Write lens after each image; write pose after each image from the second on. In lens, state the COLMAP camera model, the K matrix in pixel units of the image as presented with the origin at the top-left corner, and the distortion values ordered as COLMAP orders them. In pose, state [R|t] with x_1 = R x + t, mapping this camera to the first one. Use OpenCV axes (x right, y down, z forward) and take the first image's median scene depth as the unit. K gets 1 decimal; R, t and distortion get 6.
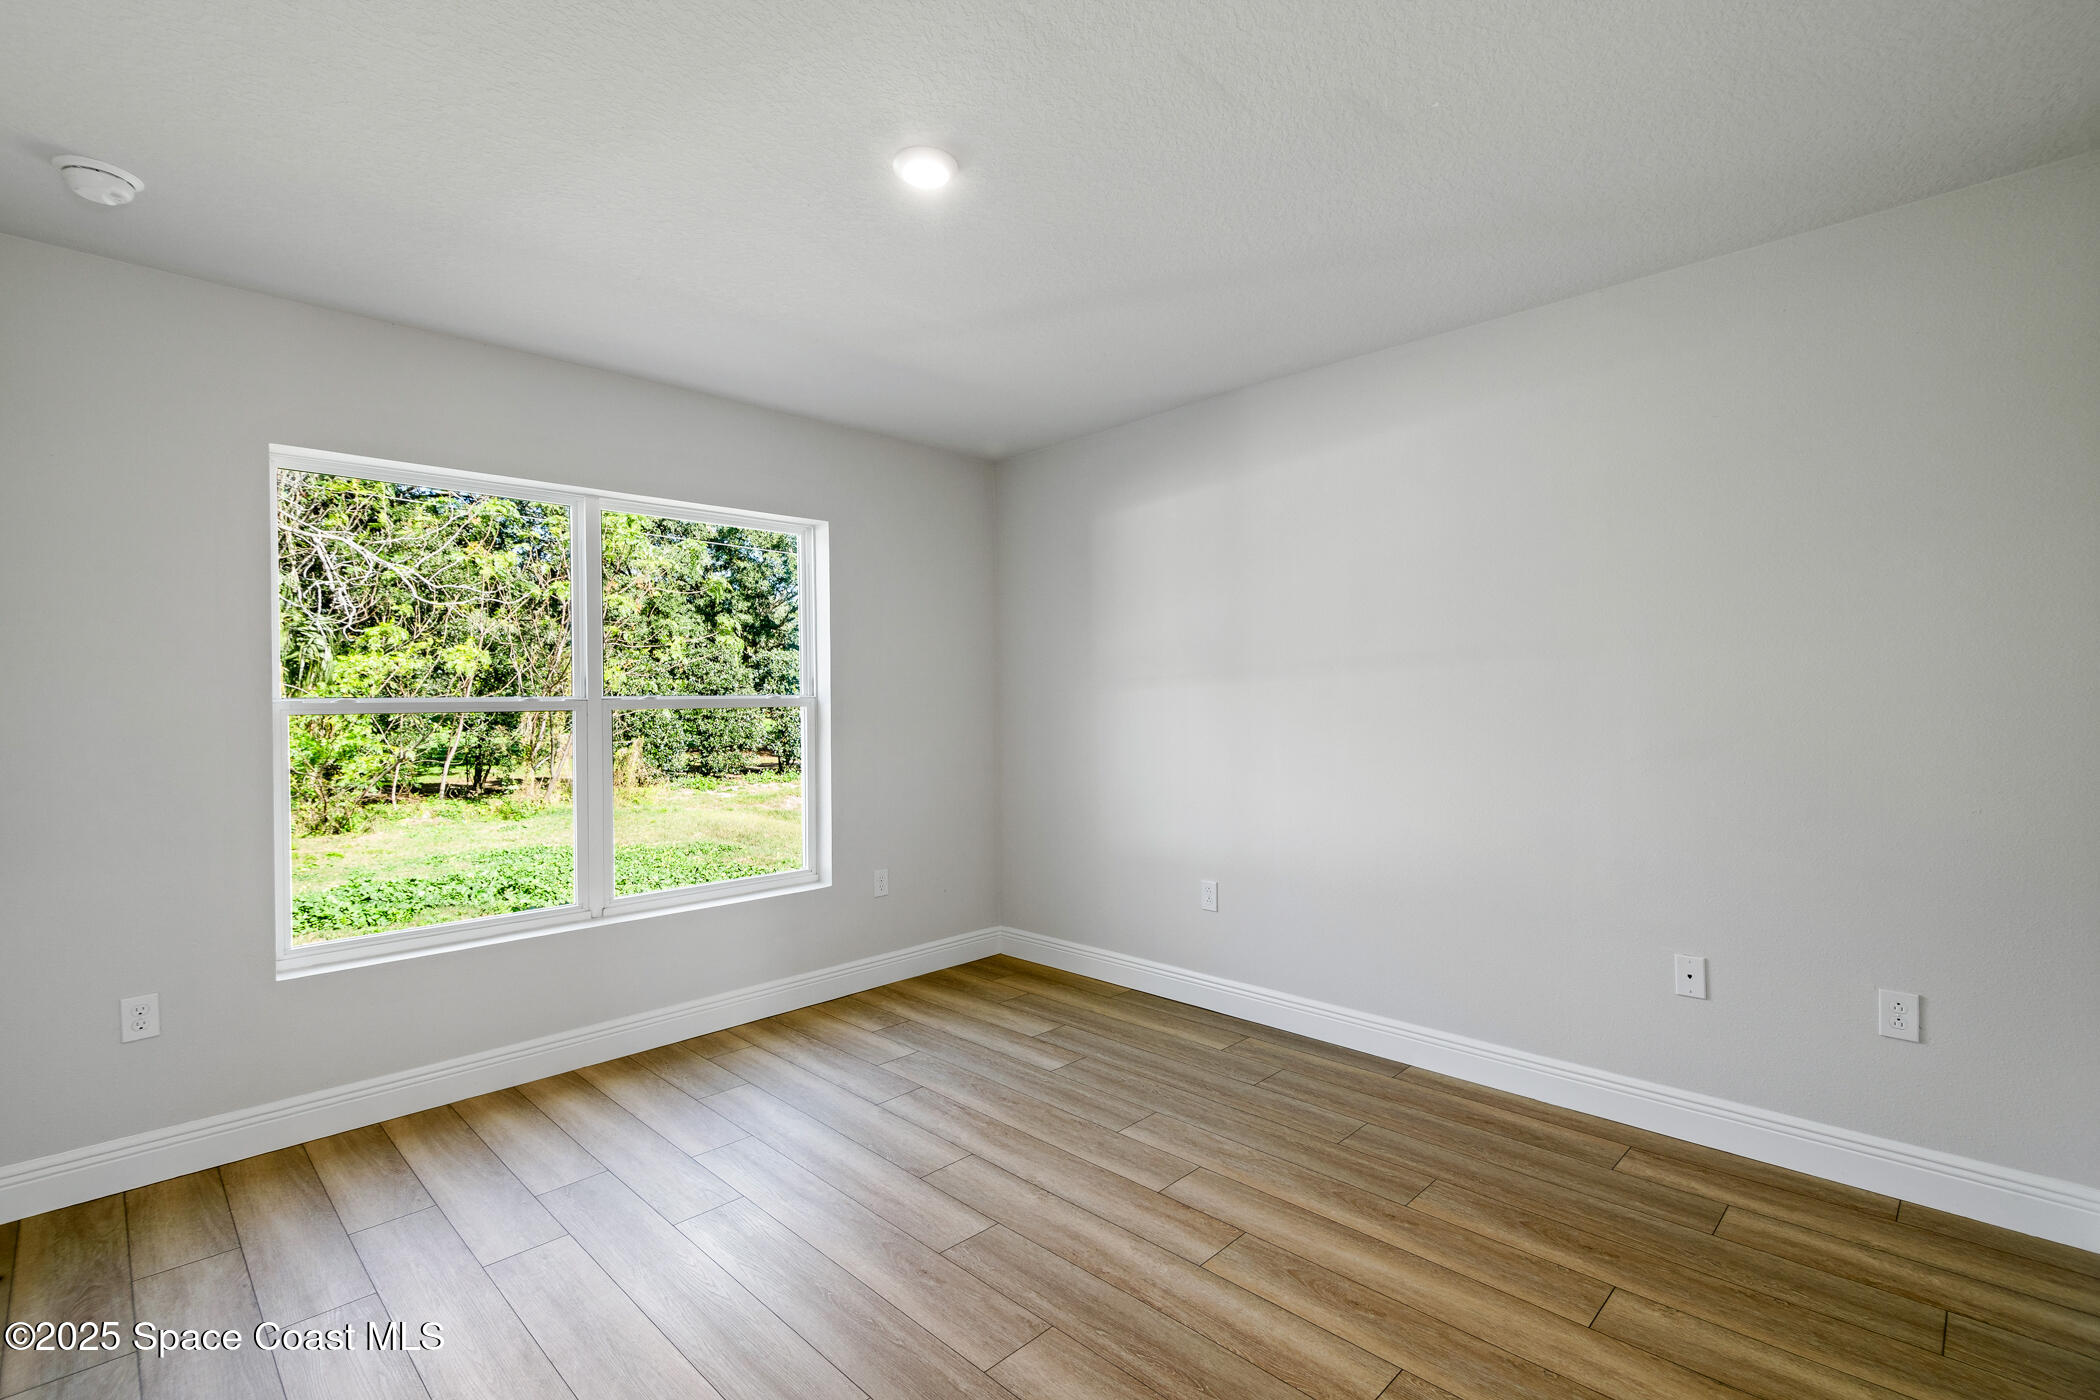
lens RADIAL K [[960.6, 0, 1069.8], [0, 960.6, 696.8], [0, 0, 1]] dist [0.010906, -0.002576]
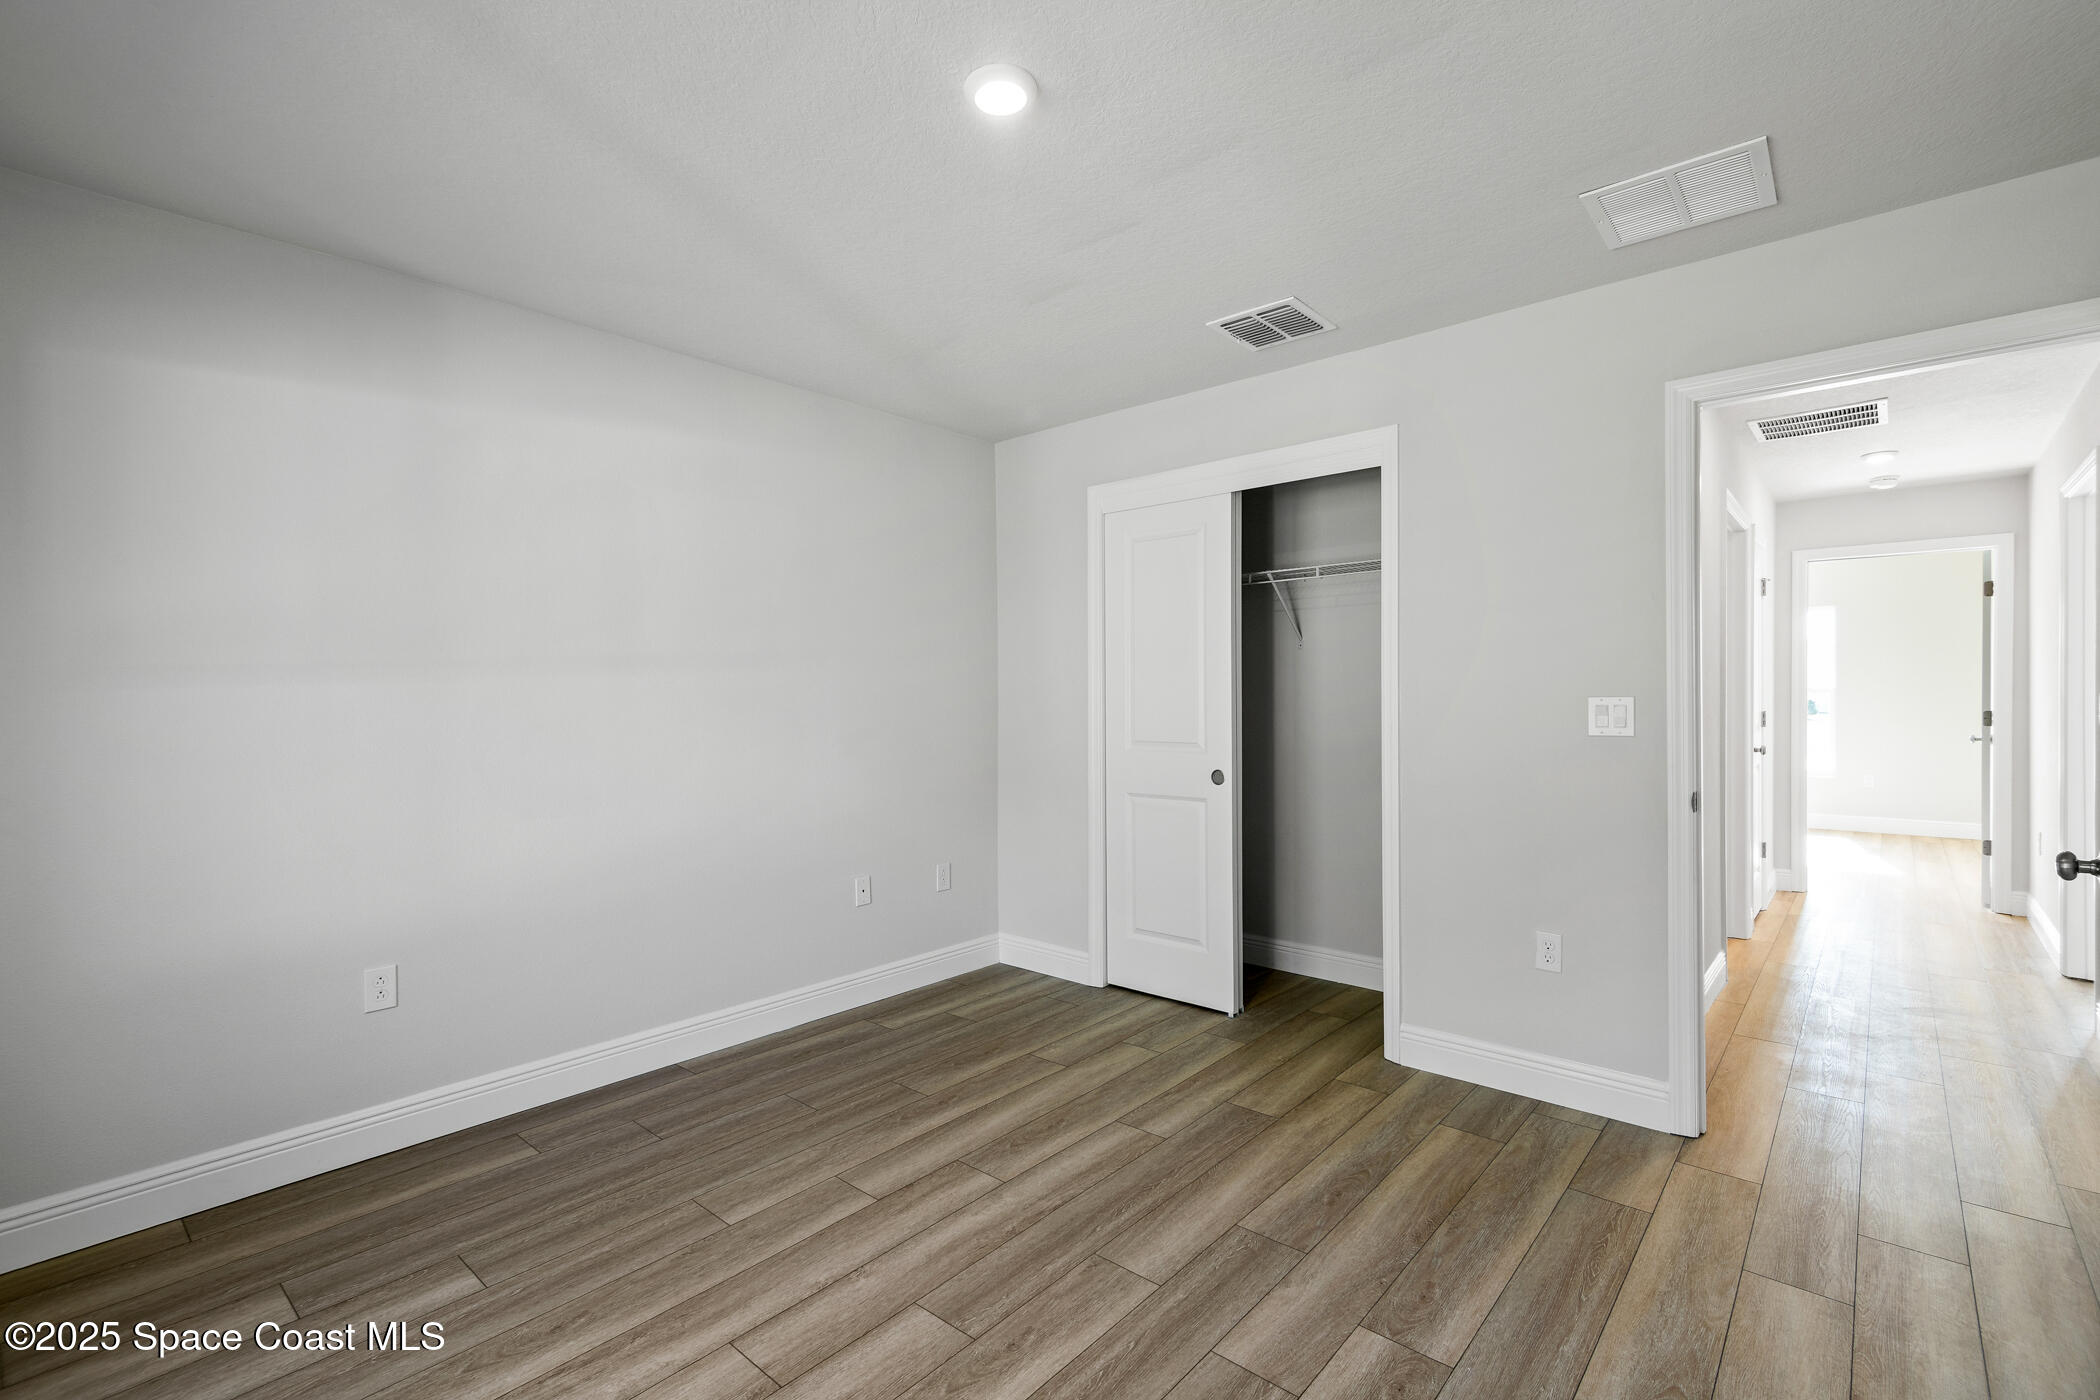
lens RADIAL K [[960.6, 0, 1029.9], [0, 960.6, 711.5], [0, 0, 1]] dist [0.010906, -0.002576]
pose [[-0.052998, -0.006582, 0.998573, -0.879216], [0.006487, 0.999955, 0.006936, 0.007214], [-0.998574, 0.006845, -0.052953, 0.873732]]
